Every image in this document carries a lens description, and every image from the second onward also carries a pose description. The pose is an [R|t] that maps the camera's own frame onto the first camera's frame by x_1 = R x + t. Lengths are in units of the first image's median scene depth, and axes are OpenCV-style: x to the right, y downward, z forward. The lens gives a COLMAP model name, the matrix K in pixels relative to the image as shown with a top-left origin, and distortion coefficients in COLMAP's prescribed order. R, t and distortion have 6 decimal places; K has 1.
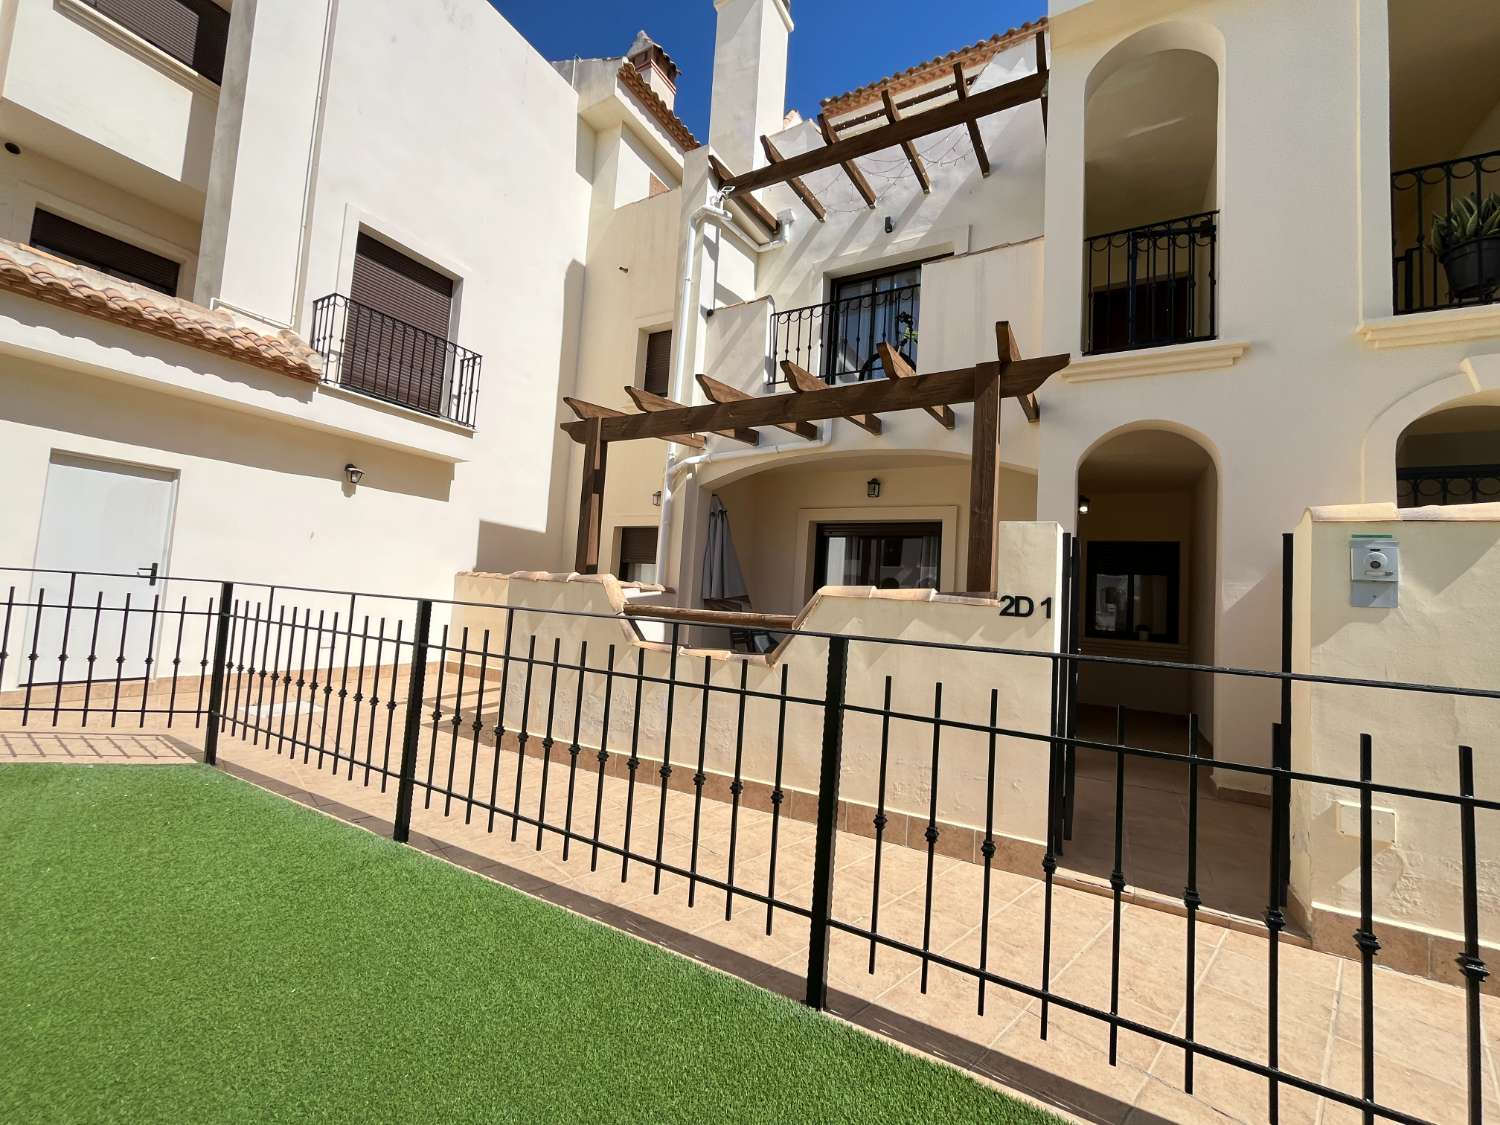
lens RADIAL K [[613.8, 0, 751.9], [0, 613.8, 561.4], [0, 0, 1]] dist [-0.001125, -0.001045]
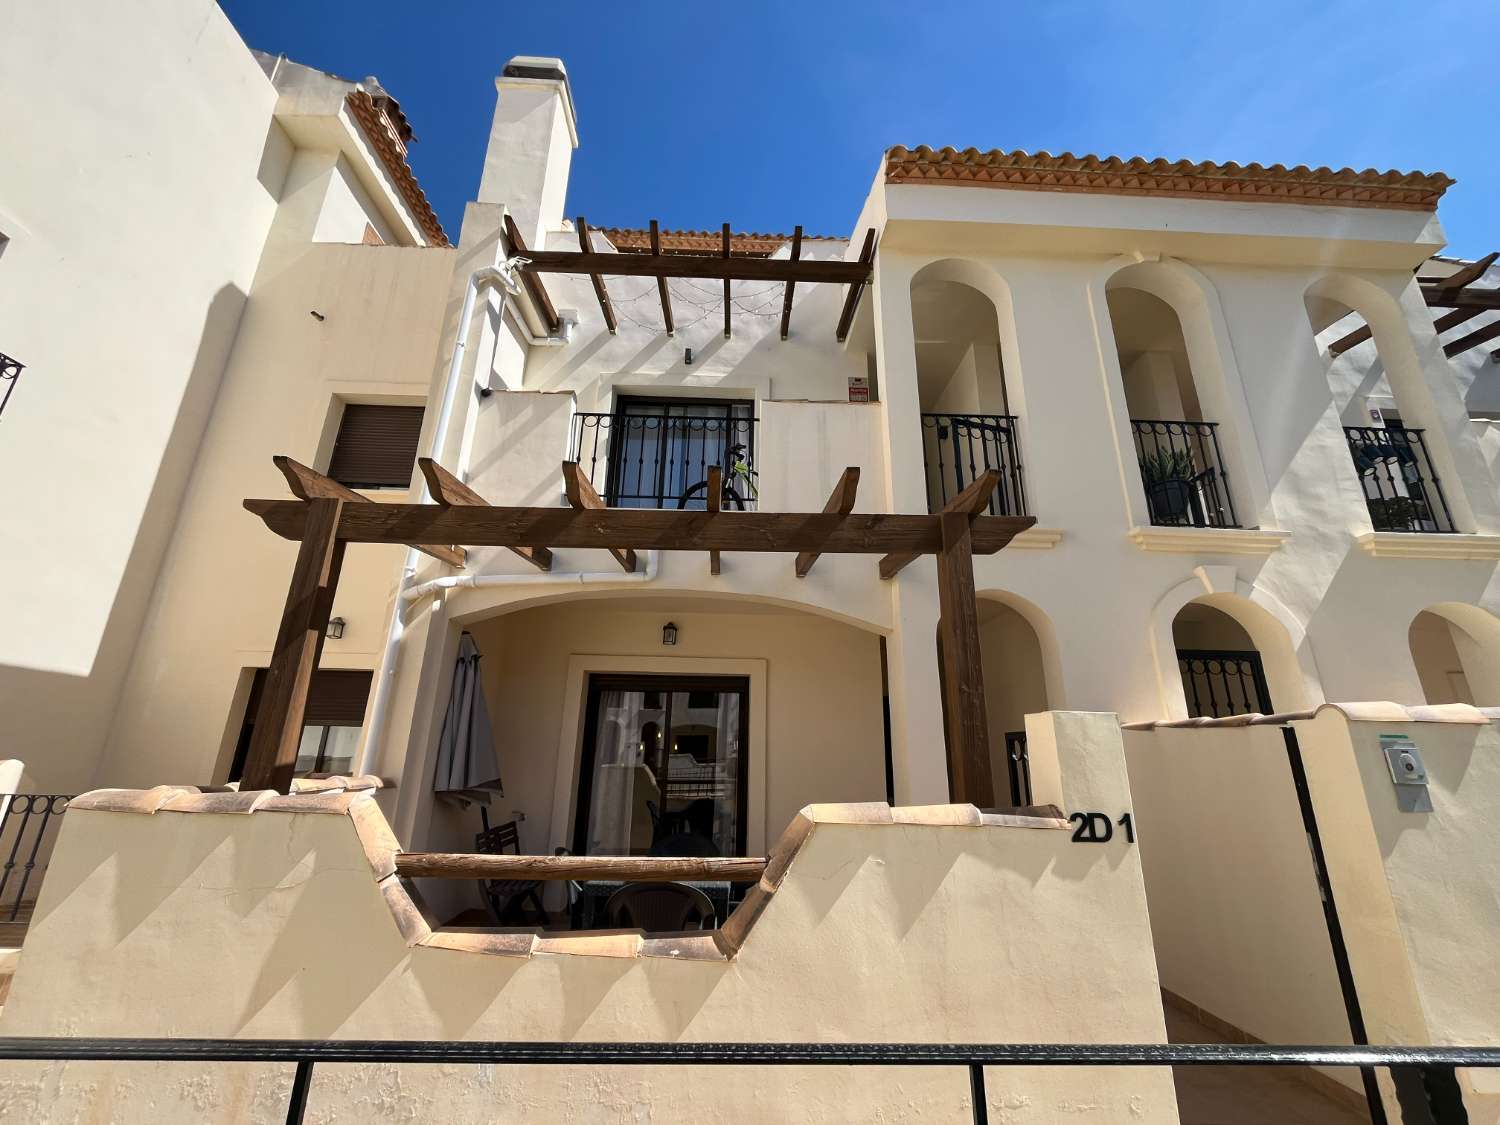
lens RADIAL K [[613.8, 0, 749.8], [0, 613.8, 560.3], [0, 0, 1]] dist [-0.001125, -0.001045]
pose [[0.852187, 0.113324, 0.510818, -0.155755], [0.000069, 0.976240, -0.216692, -0.037666], [-0.523237, 0.184697, 0.831932, 0.235257]]
